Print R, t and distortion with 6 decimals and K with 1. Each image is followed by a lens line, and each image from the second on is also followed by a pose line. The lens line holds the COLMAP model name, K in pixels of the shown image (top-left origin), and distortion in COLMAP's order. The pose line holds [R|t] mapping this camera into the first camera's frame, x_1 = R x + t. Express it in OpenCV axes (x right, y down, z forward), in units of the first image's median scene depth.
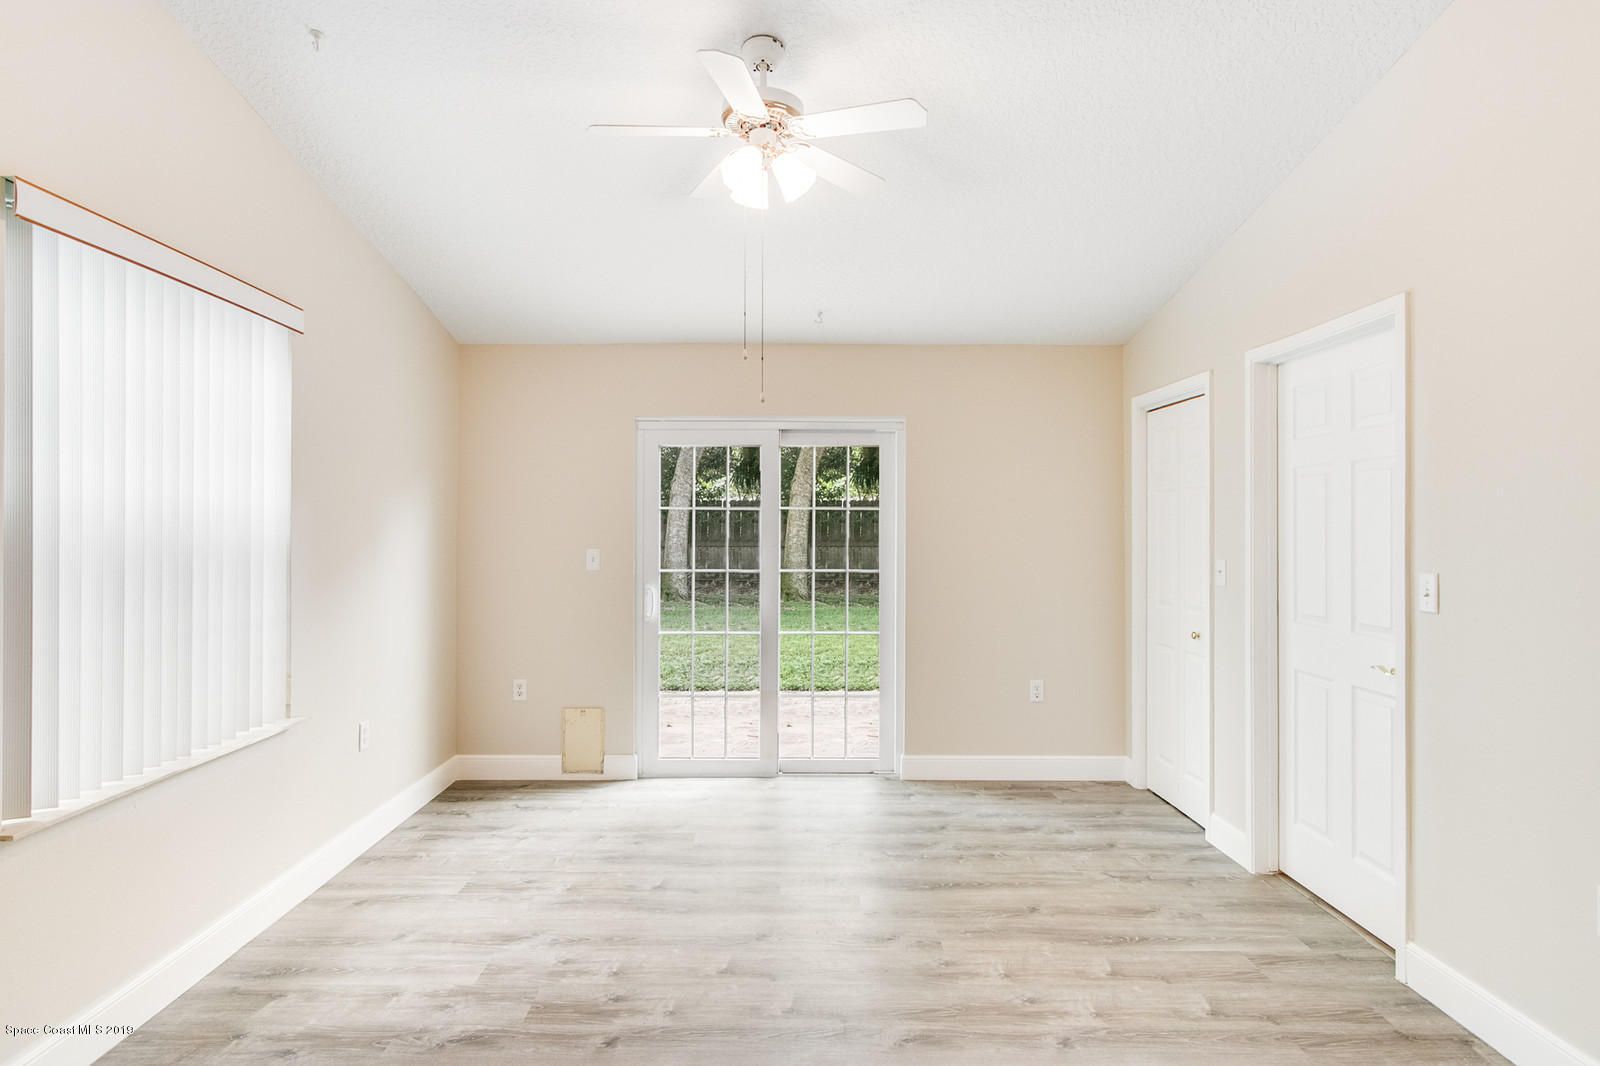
lens RADIAL K [[893.6, 0, 808.5], [0, 893.6, 527.9], [0, 0, 1]] dist [-0.015501, 0.002389]
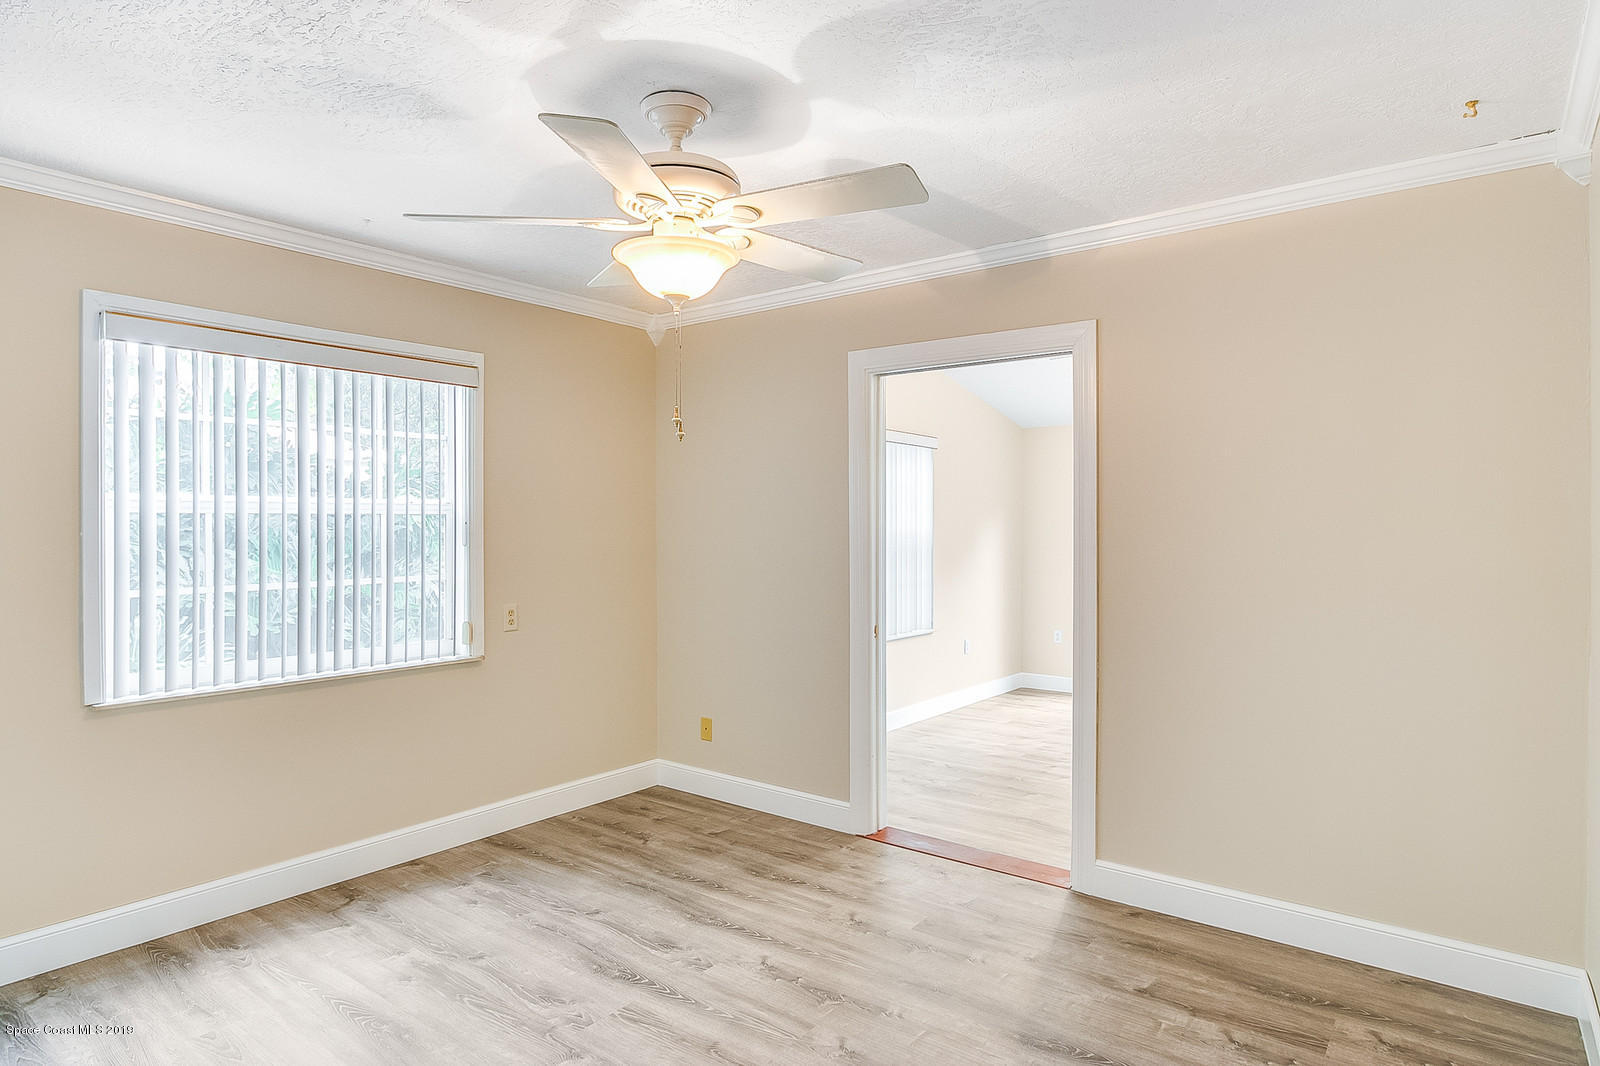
lens RADIAL K [[893.6, 0, 808.5], [0, 893.6, 527.9], [0, 0, 1]] dist [-0.015501, 0.002389]
pose [[0.780938, -0.005040, -0.624589, 0.544887], [0.004907, 0.999986, -0.001934, -0.027346], [0.624590, -0.001554, 0.780951, -0.897367]]
